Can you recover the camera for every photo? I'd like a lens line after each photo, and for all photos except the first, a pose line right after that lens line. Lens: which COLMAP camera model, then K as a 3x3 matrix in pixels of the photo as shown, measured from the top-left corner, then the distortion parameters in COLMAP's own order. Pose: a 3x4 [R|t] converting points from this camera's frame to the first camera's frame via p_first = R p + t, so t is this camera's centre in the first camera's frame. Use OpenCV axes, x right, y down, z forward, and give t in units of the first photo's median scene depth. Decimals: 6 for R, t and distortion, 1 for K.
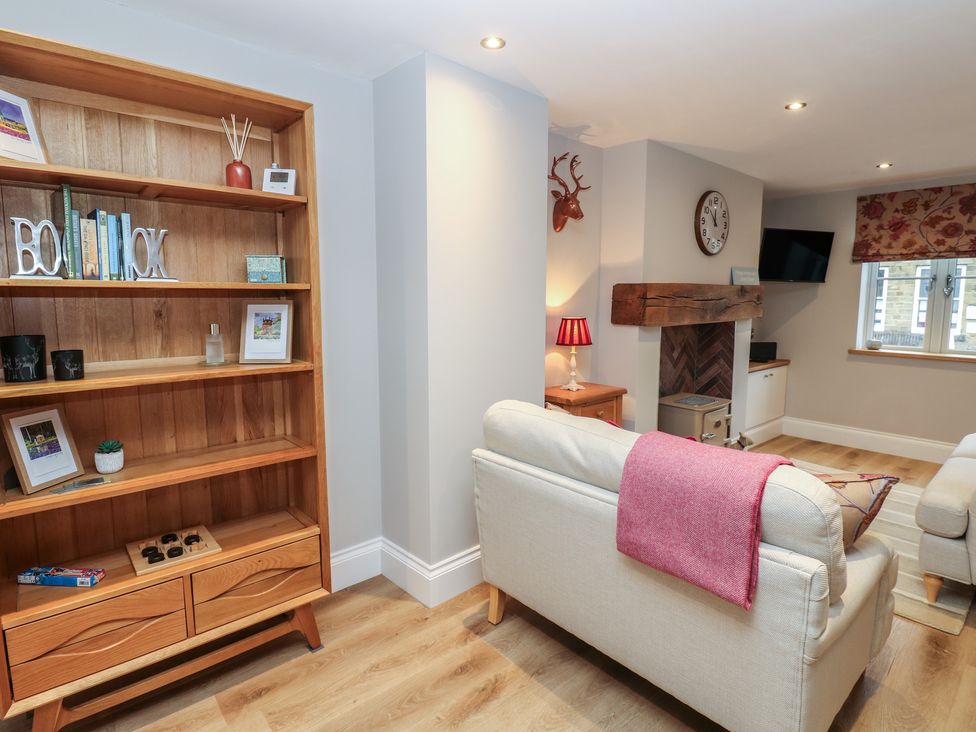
lens RADIAL K [[520.5, 0, 490.2], [0, 520.5, 354.5], [0, 0, 1]] dist [0.001864, -0.015815]
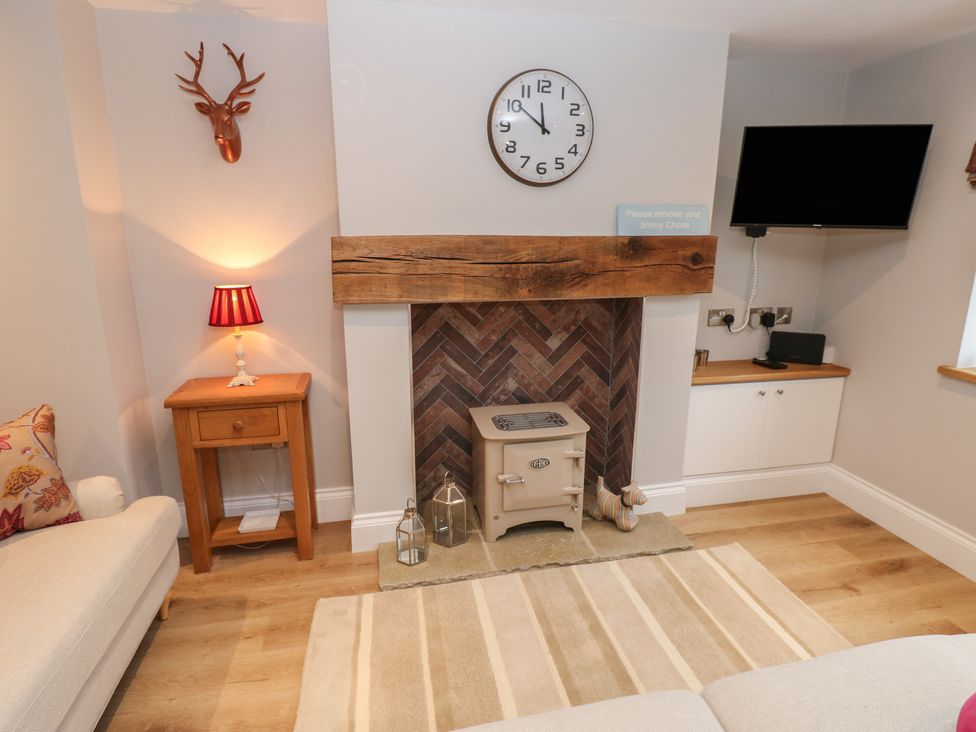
lens RADIAL K [[528.4, 0, 495.5], [0, 528.4, 354.0], [0, 0, 1]] dist [0.001925, -0.018692]
pose [[0.876574, 0.113311, -0.467738, 1.076744], [-0.058184, 0.989711, 0.130719, -0.122008], [0.477737, -0.087371, 0.874148, 0.691044]]
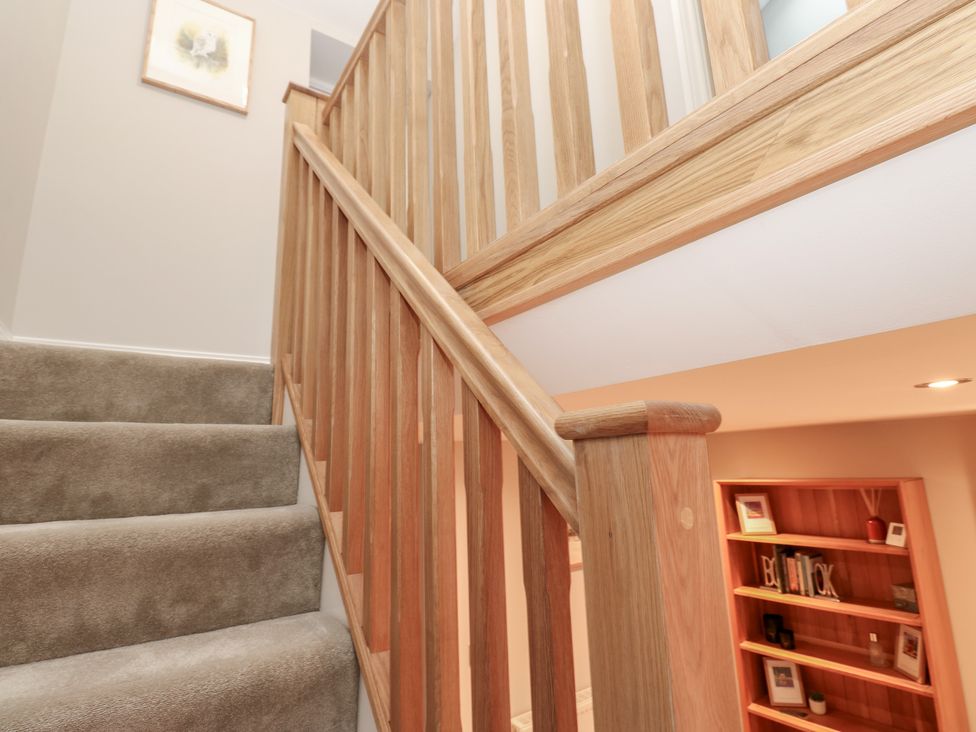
lens RADIAL K [[508.2, 0, 487.6], [0, 508.2, 352.6], [0, 0, 1]] dist [0.003775, -0.015346]
pose [[-0.106601, -0.216544, -0.970436, 0.854785], [-0.074056, 0.975015, -0.209431, -0.345935], [0.991540, 0.049541, -0.119973, 0.059145]]
